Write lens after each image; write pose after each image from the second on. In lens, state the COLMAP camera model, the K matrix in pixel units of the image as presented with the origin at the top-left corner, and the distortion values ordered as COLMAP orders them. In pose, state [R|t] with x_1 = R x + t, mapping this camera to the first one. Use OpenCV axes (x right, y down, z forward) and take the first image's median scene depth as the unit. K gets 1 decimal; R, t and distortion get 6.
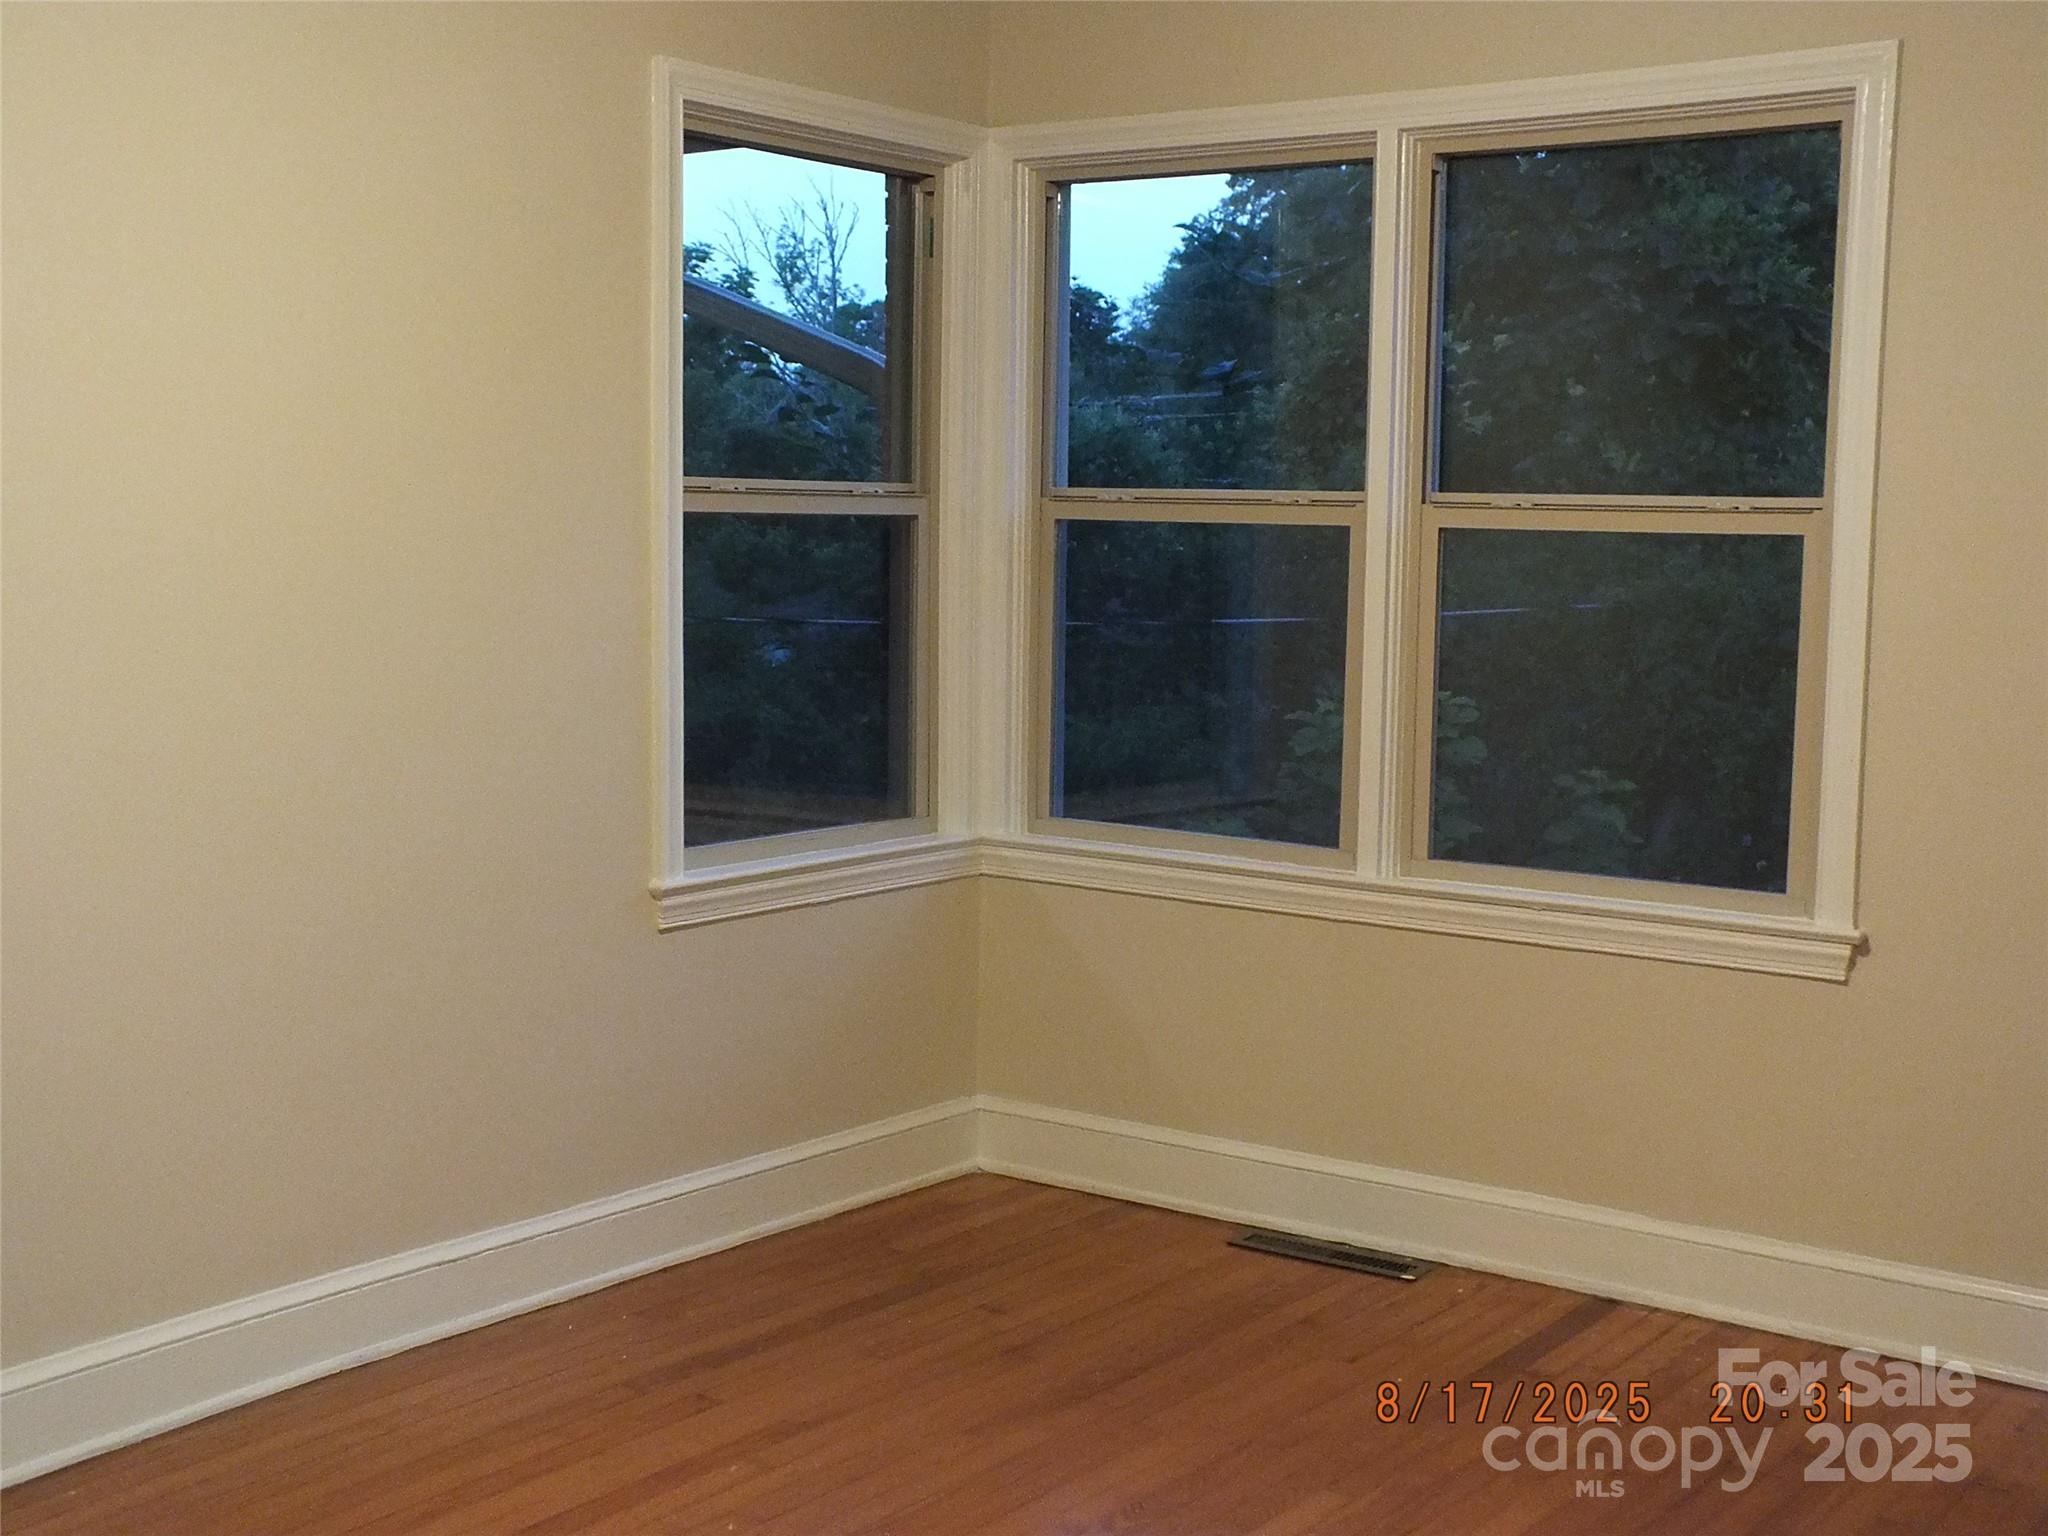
lens RADIAL K [[2435.0, 0, 1023.1], [0, 2435.0, 784.9], [0, 0, 1]] dist [-0.125054, 0.410486]
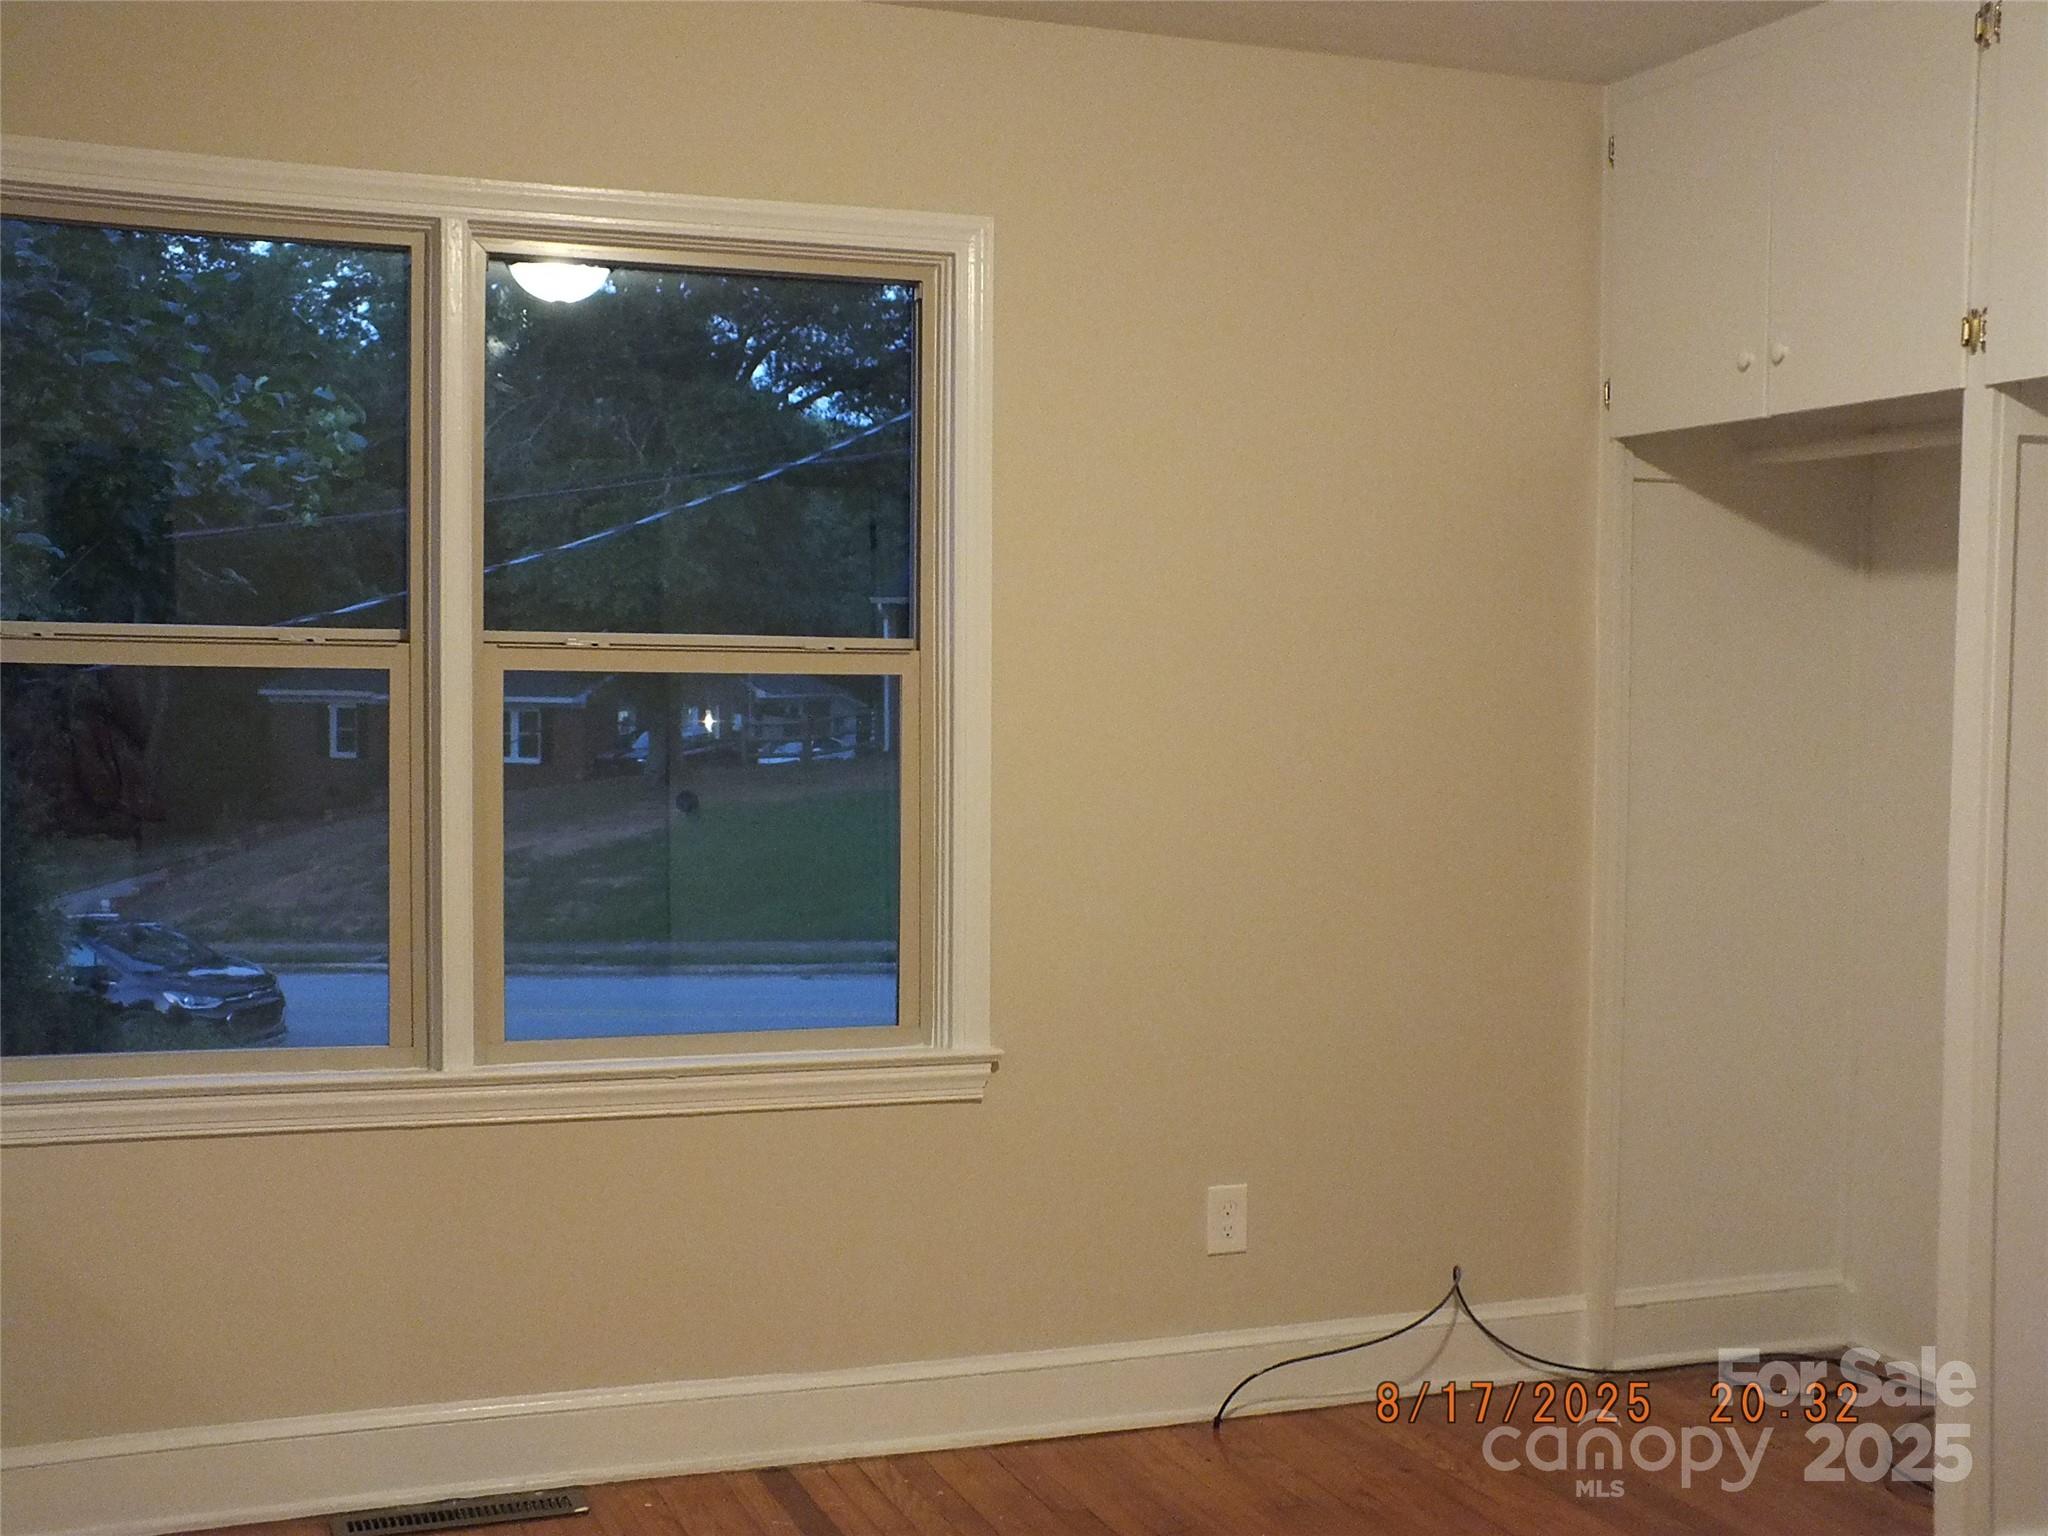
lens RADIAL K [[2478.2, 0, 1022.8], [0, 2478.2, 833.7], [0, 0, 1]] dist [-0.020835, 0.347401]
pose [[0.576395, -0.065164, 0.814569, -0.490829], [0.088433, 0.995935, 0.017097, -0.047407], [-0.812372, 0.062180, 0.579815, 0.330556]]
